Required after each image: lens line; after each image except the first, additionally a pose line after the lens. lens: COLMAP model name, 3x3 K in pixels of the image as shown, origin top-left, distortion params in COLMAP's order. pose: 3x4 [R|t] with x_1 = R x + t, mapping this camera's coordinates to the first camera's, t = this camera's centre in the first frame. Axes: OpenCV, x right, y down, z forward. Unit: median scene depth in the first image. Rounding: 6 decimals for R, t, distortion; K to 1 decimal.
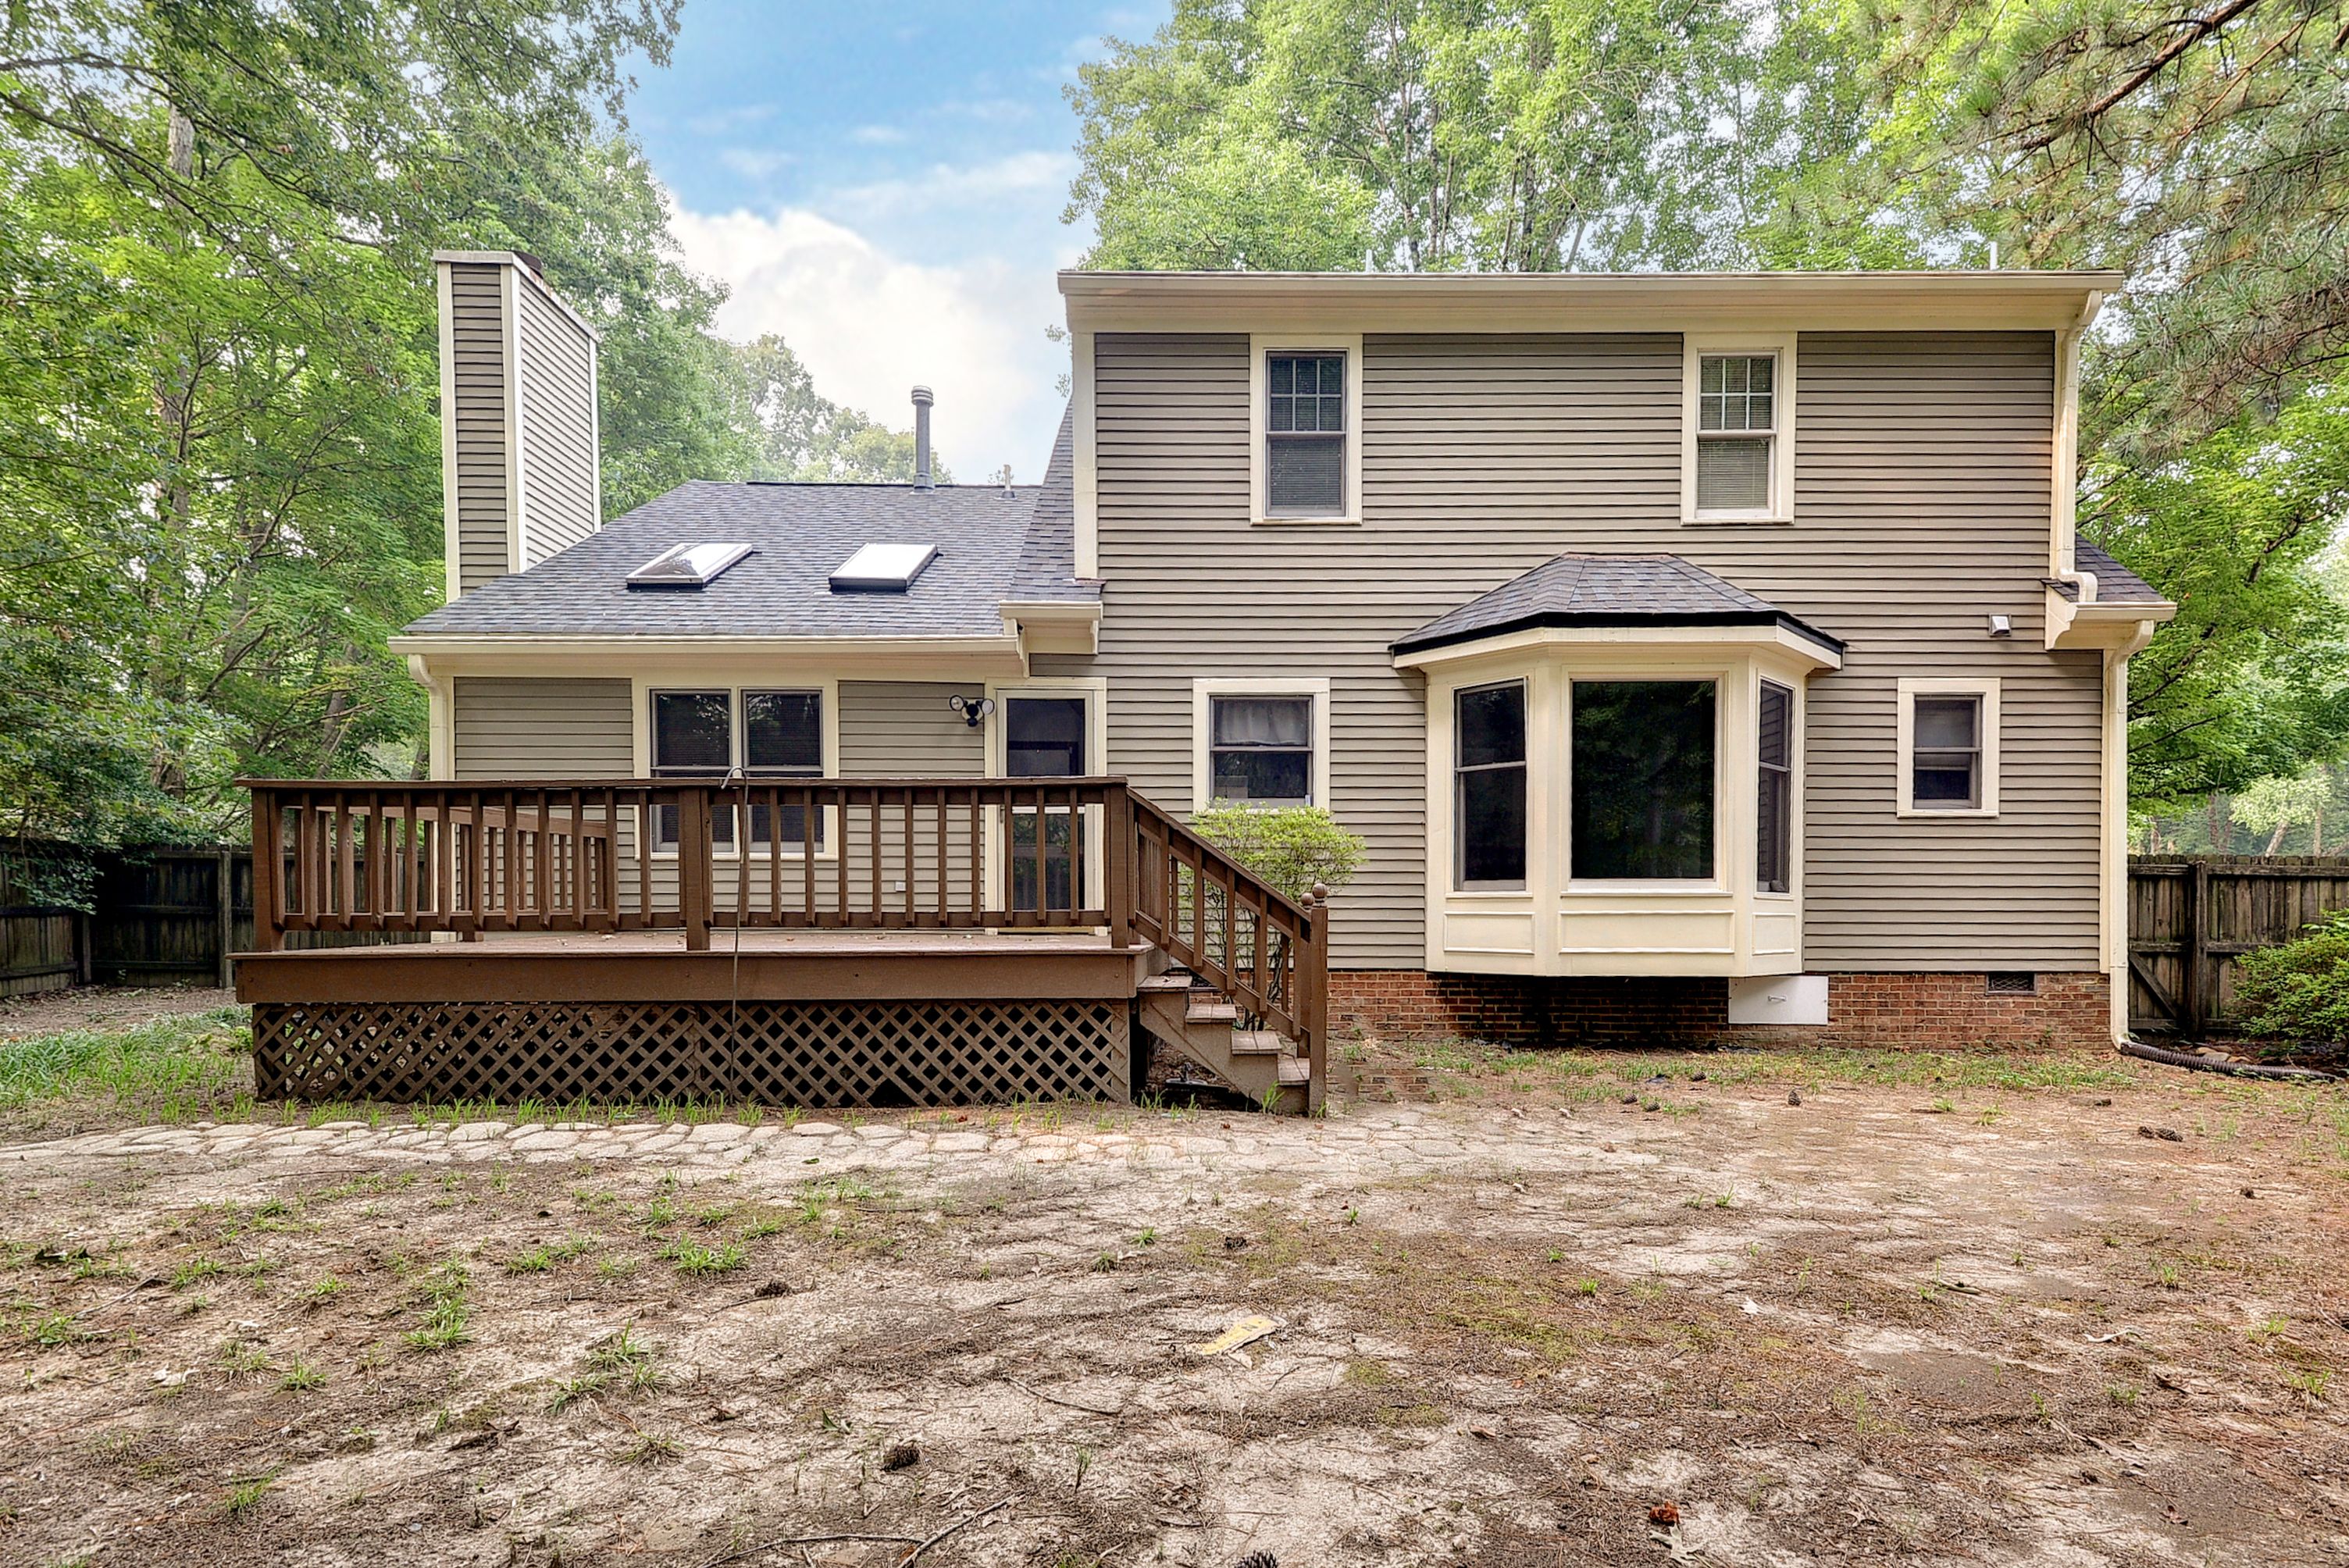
lens RADIAL K [[1074.4, 0, 1172.2], [0, 1074.4, 882.5], [0, 0, 1]] dist [0.002208, -0.000290]
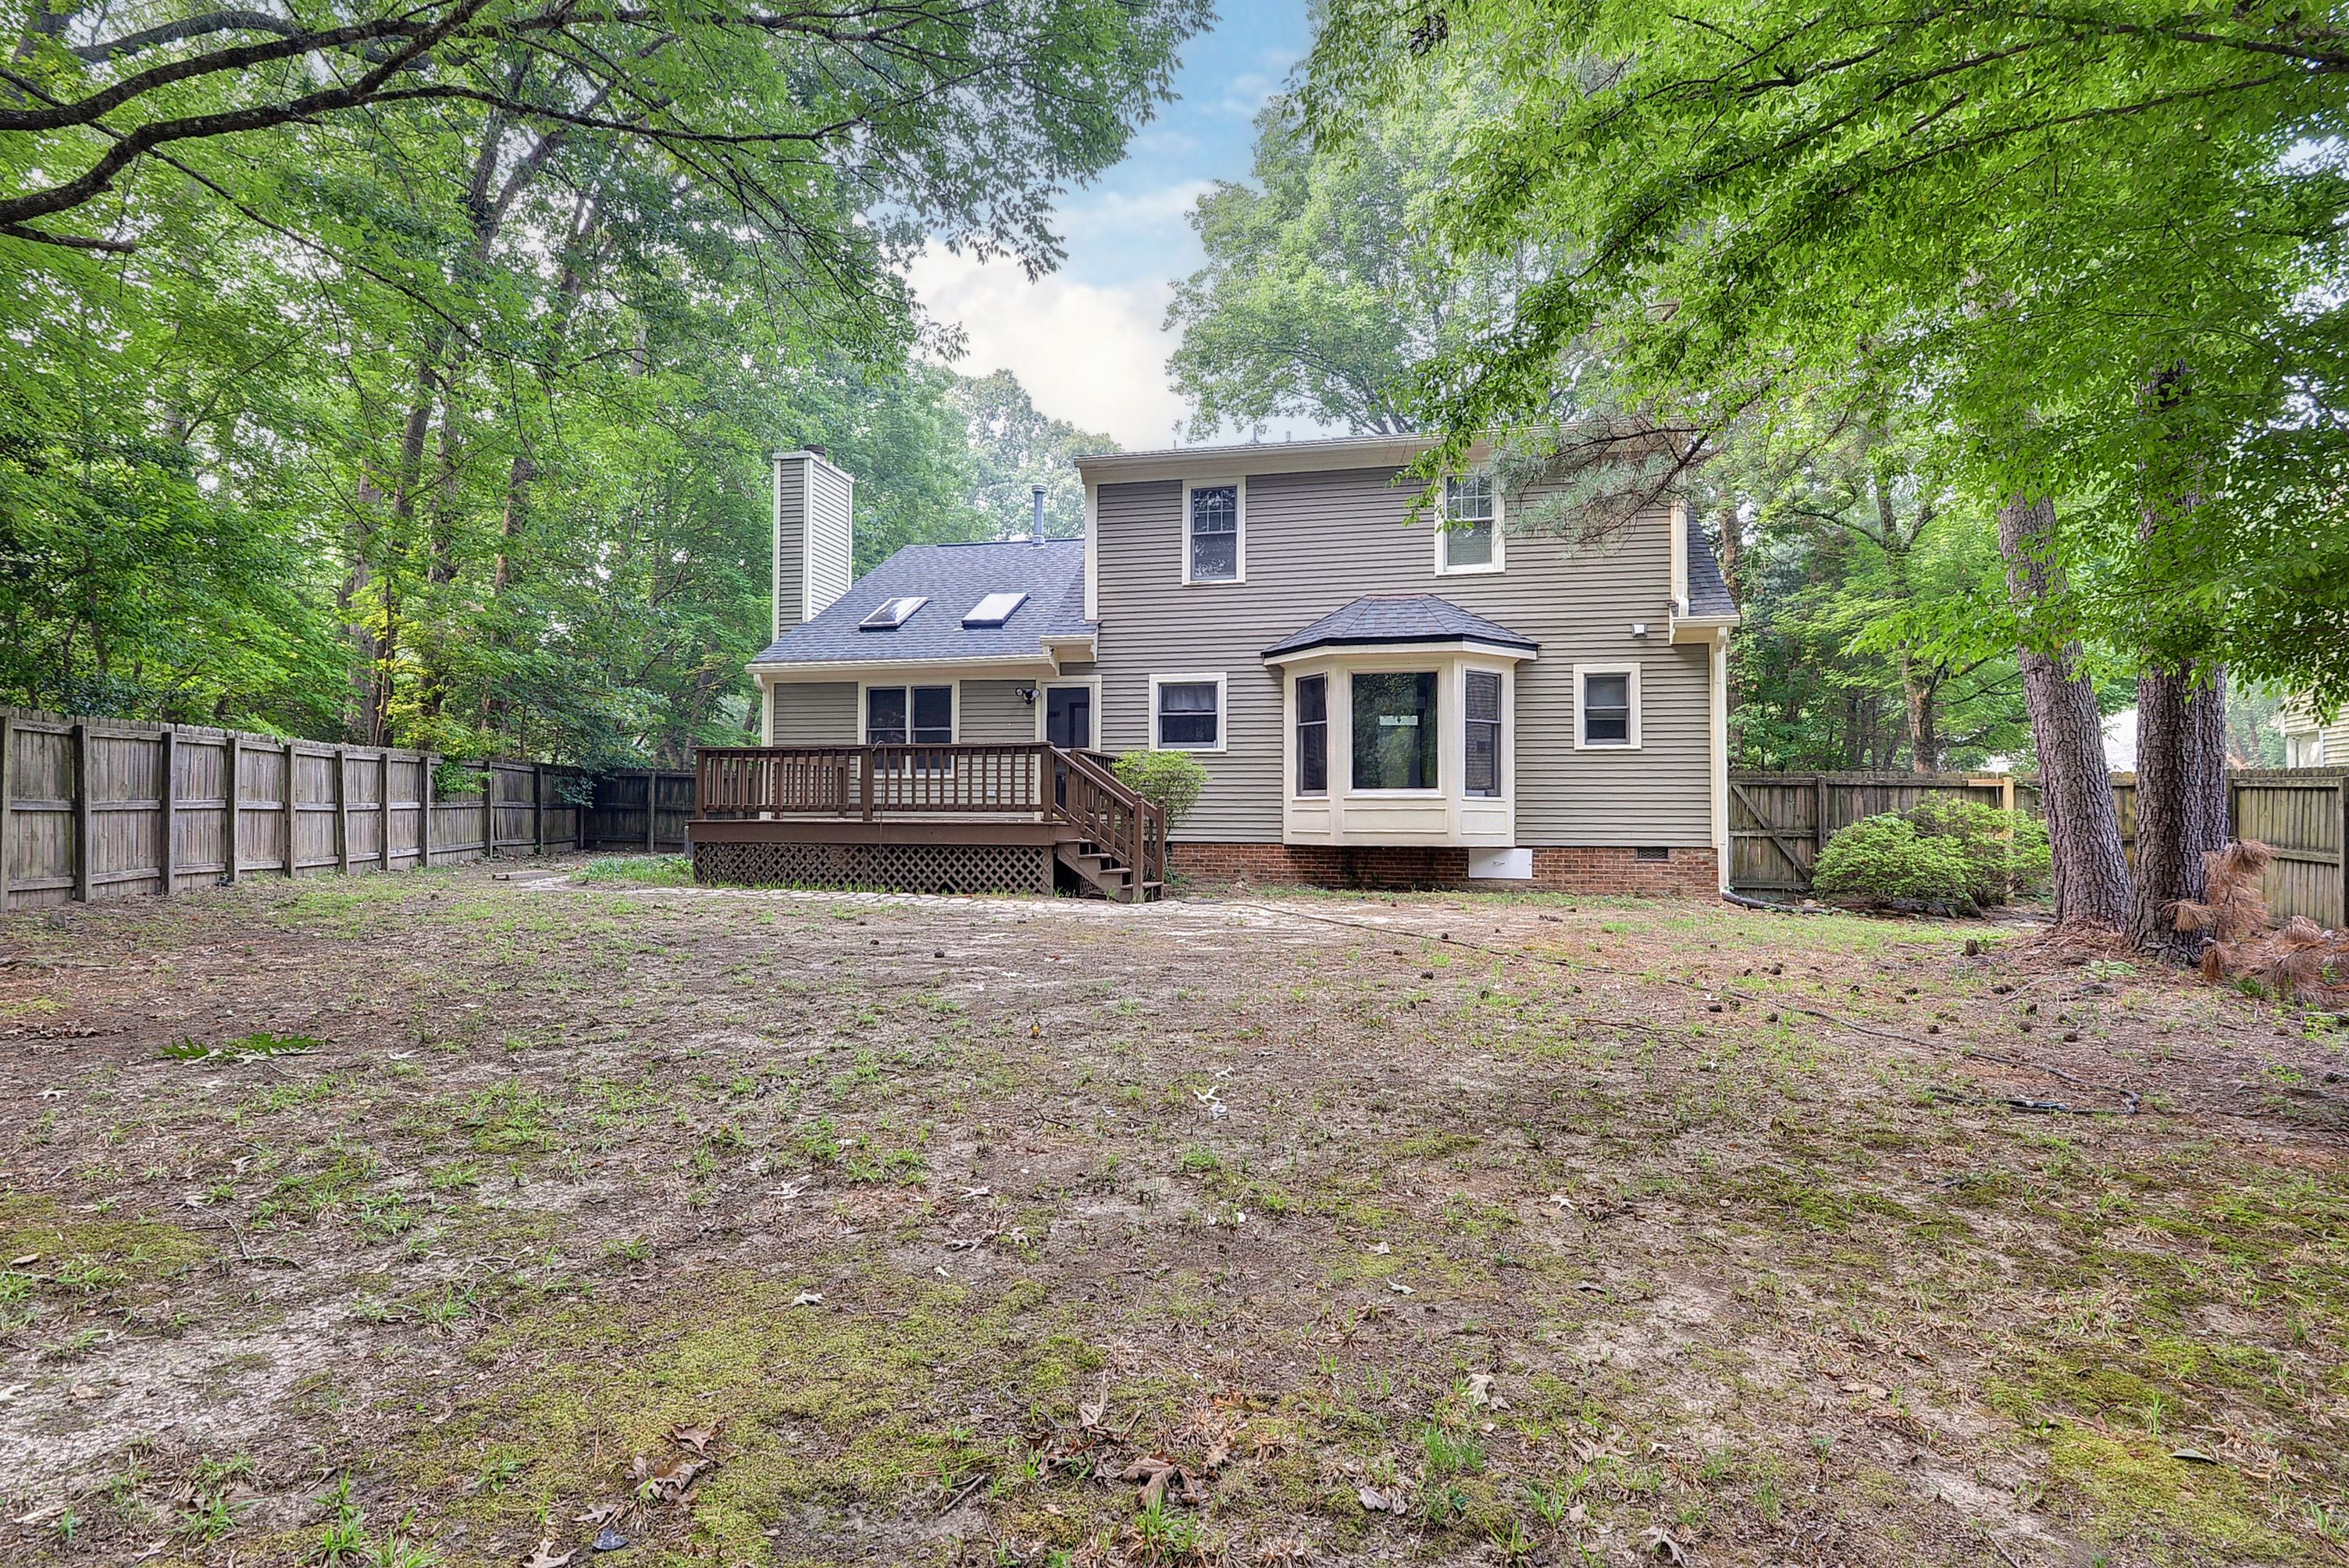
lens RADIAL K [[1022.4, 0, 1179.1], [0, 1022.4, 718.1], [0, 0, 1]] dist [-0.051071, -0.000024]
pose [[0.978630, -0.014571, -0.205114, 0.407524], [-0.000111, 0.997449, -0.071384, 0.000013], [0.205631, 0.069881, 0.976131, -0.611236]]
